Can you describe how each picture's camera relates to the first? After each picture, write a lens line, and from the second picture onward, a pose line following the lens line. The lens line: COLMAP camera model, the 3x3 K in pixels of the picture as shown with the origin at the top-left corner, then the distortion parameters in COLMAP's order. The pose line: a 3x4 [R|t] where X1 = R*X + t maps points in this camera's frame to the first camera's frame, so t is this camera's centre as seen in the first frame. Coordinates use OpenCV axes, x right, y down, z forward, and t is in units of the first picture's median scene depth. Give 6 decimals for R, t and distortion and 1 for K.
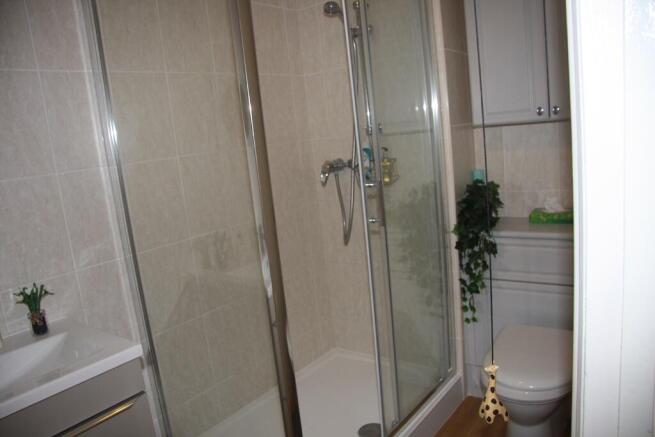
lens RADIAL K [[501.3, 0, 332.1], [0, 501.3, 229.3], [0, 0, 1]] dist [-0.170626, 0.084262]
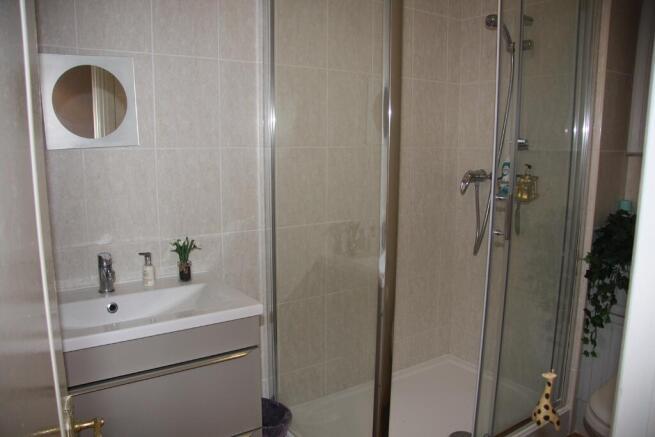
lens RADIAL K [[501.3, 0, 324.9], [0, 501.3, 220.6], [0, 0, 1]] dist [-0.170626, 0.084262]
pose [[0.940982, 0.155660, -0.300537, 0.041849], [-0.161199, 0.986901, 0.006442, 0.007218], [0.297603, 0.042384, 0.953748, -0.054147]]
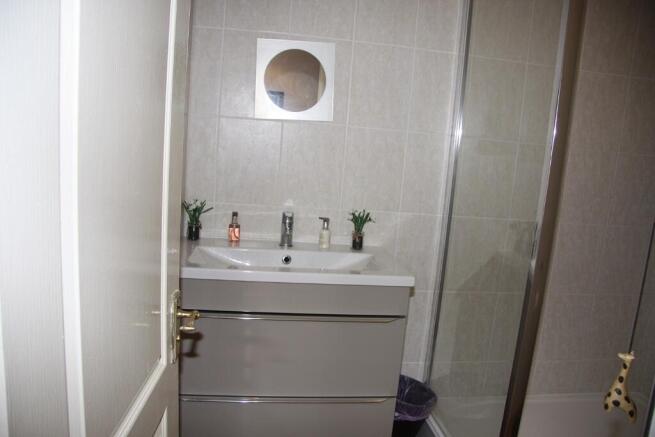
lens RADIAL K [[501.3, 0, 322.2], [0, 501.3, 220.2], [0, 0, 1]] dist [-0.170626, 0.084262]
pose [[0.687275, 0.264028, -0.676714, 0.156166], [-0.276396, 0.956581, 0.092512, 0.035058], [0.671757, 0.123460, 0.730411, -0.041213]]
